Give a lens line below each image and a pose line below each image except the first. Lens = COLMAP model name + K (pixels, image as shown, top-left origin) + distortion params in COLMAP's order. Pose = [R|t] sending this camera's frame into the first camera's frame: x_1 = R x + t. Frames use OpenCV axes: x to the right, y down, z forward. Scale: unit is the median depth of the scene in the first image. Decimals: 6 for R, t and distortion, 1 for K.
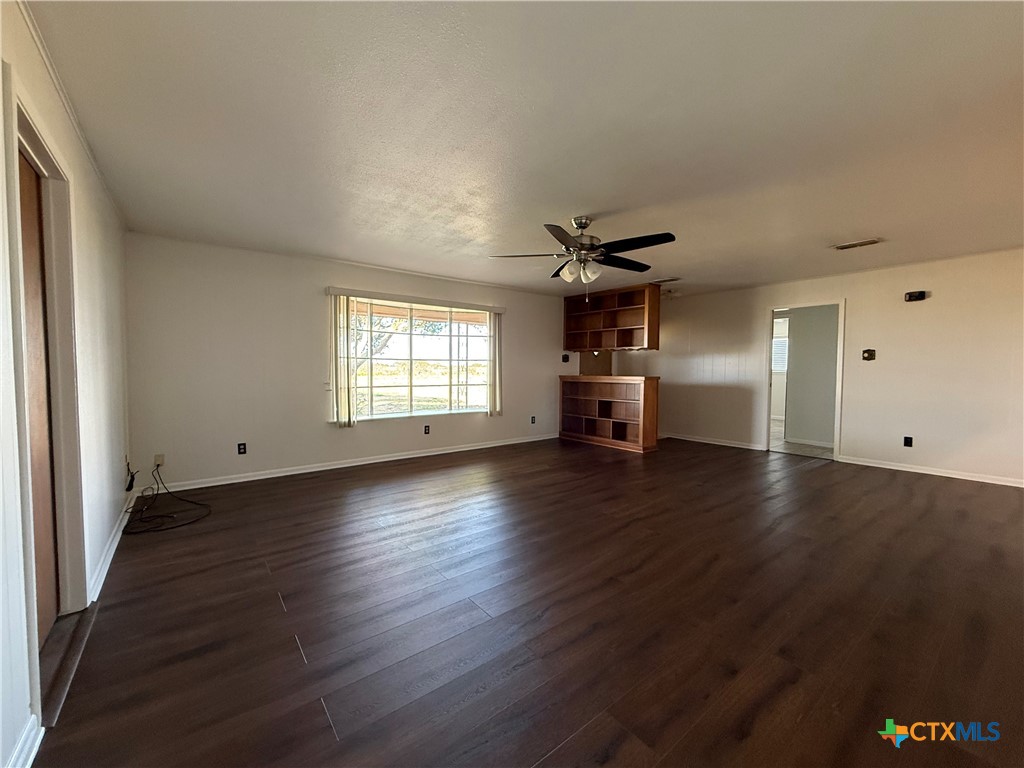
lens RADIAL K [[413.6, 0, 514.7], [0, 413.6, 384.8], [0, 0, 1]] dist [0.000187, -0.000729]
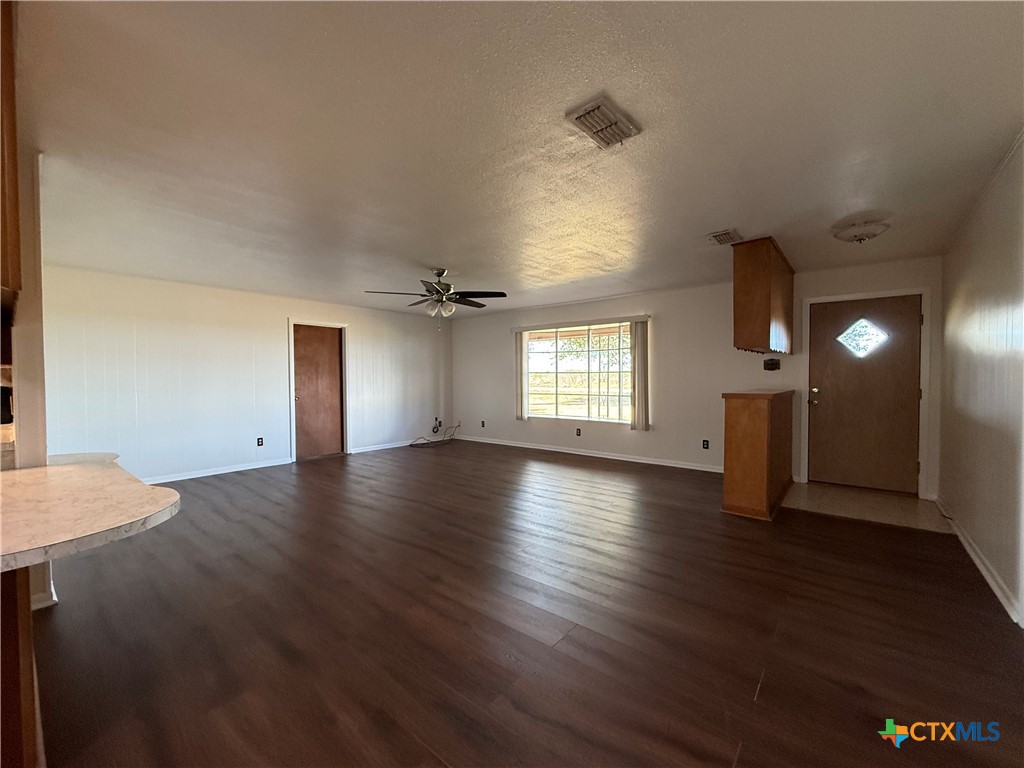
lens RADIAL K [[413.6, 0, 514.7], [0, 413.6, 384.8], [0, 0, 1]] dist [0.000187, -0.000729]
pose [[0.213395, 0.013995, -0.976866, 0.891201], [-0.020274, 0.999746, 0.009894, -0.033494], [0.976756, 0.017694, 0.213625, 0.560230]]
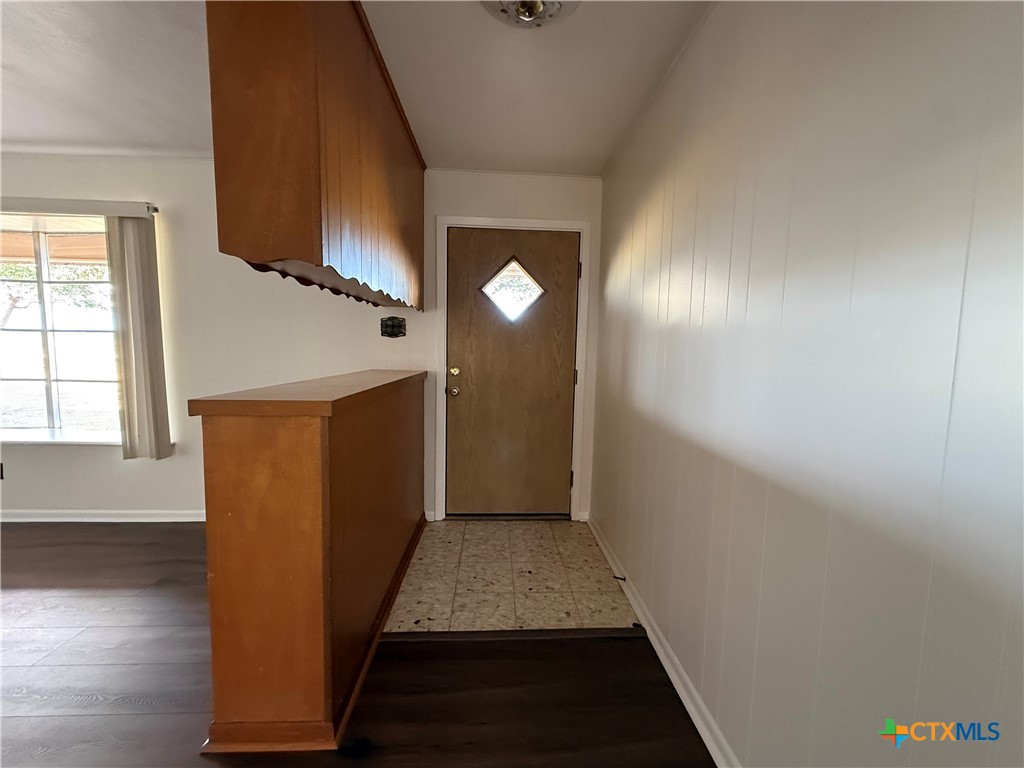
lens RADIAL K [[413.6, 0, 514.7], [0, 413.6, 384.8], [0, 0, 1]] dist [0.000187, -0.000729]
pose [[0.812682, 0.064131, -0.579168, 0.574010], [-0.031703, 0.997319, 0.065947, -0.046392], [0.581845, -0.035232, 0.812536, 0.945085]]
